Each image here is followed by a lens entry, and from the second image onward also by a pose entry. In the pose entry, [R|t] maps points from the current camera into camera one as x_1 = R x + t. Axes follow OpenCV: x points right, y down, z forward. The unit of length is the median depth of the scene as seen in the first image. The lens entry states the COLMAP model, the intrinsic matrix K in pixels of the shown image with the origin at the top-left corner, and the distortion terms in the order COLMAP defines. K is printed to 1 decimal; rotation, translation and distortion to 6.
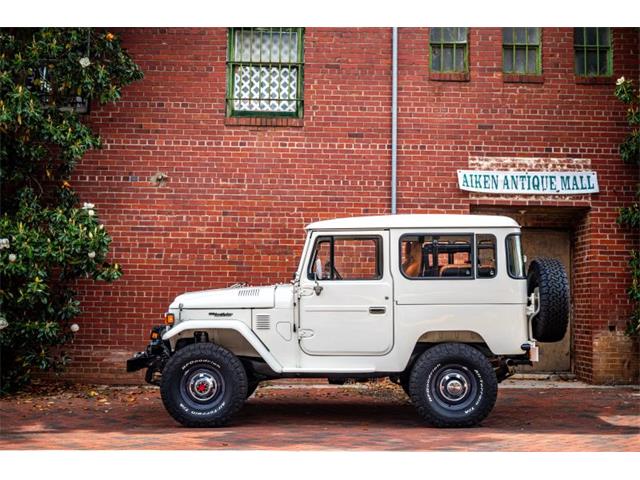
lens RADIAL K [[854.3, 0, 320.0], [0, 854.3, 240.0], [0, 0, 1]] dist [0.005063, -0.021238]
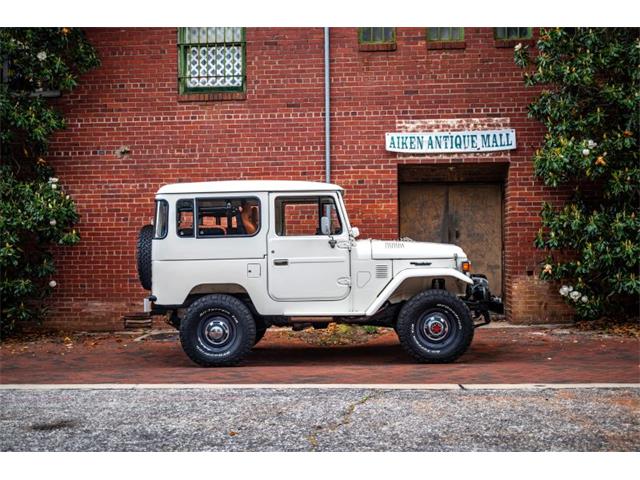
lens RADIAL K [[854.3, 0, 320.0], [0, 854.3, 240.0], [0, 0, 1]] dist [0.005063, -0.021238]
pose [[0.993056, -0.027058, -0.114488, 0.199425], [0.034737, 0.997240, 0.065616, -0.019799], [0.112397, -0.069137, 0.991255, -0.109089]]
